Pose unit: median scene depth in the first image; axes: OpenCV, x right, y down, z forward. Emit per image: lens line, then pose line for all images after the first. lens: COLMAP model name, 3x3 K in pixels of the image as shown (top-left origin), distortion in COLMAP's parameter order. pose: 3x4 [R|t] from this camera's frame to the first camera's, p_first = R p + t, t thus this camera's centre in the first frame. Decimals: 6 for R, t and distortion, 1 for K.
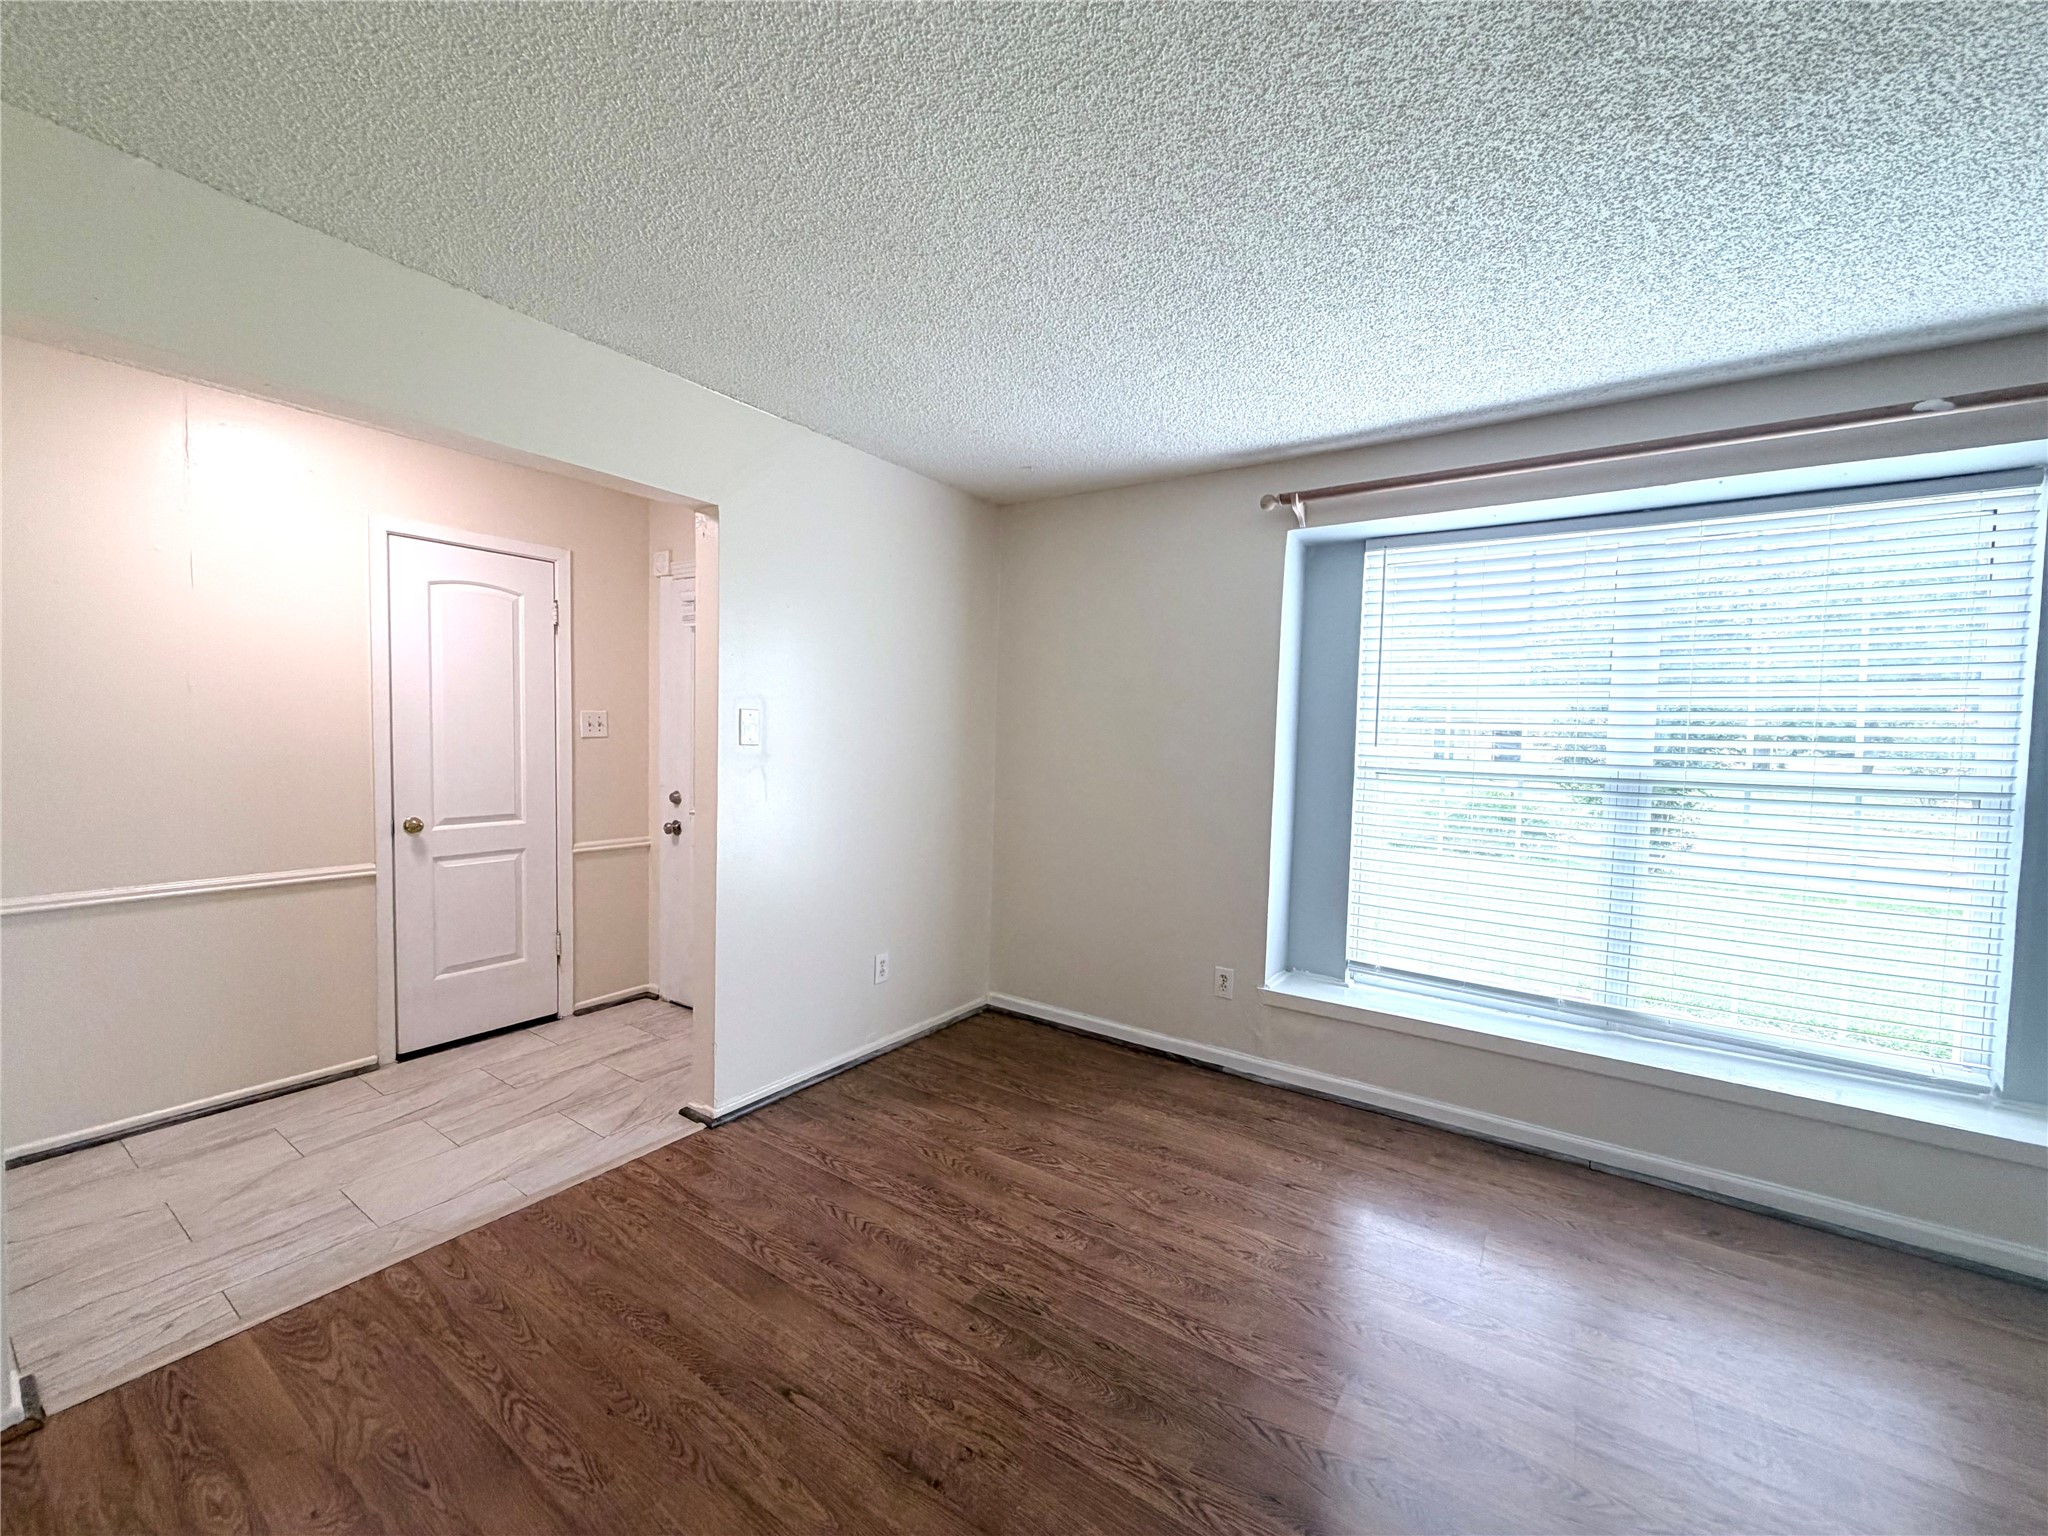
lens RADIAL K [[818.7, 0, 1018.7], [0, 818.7, 779.8], [0, 0, 1]] dist [0.002390, -0.000363]
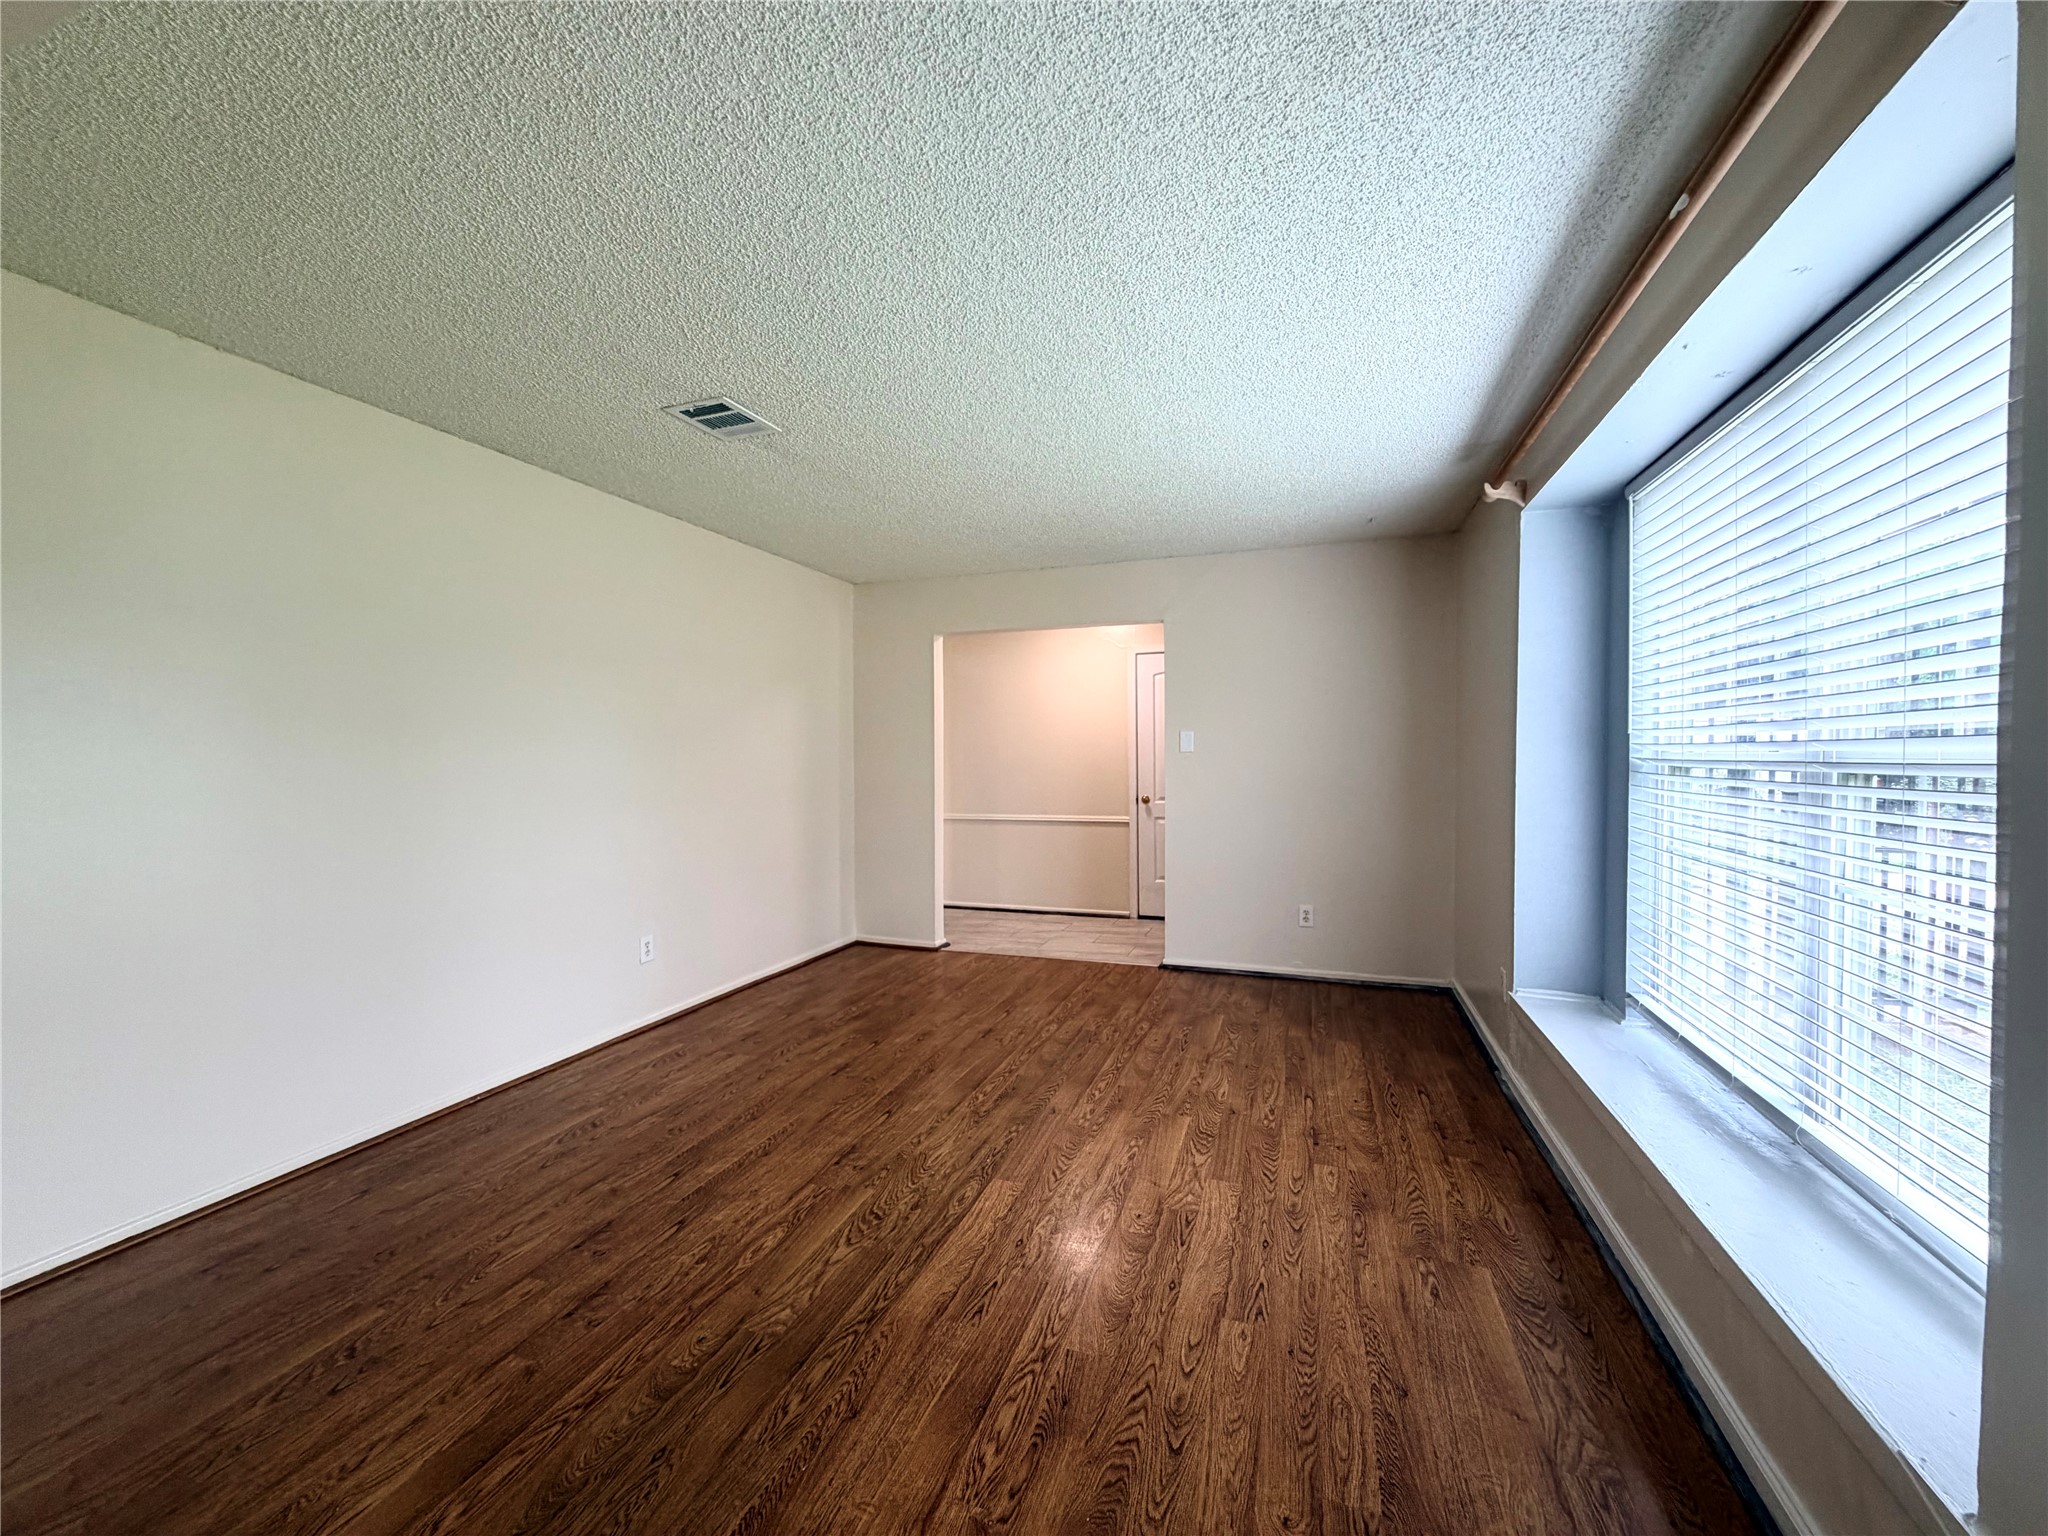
lens RADIAL K [[818.7, 0, 1012.8], [0, 818.7, 762.5], [0, 0, 1]] dist [0.002390, -0.000363]
pose [[0.250168, -0.022930, -0.967931, 1.295236], [-0.045320, 0.998346, -0.035363, 0.060424], [0.967141, 0.052713, 0.248715, 0.233282]]
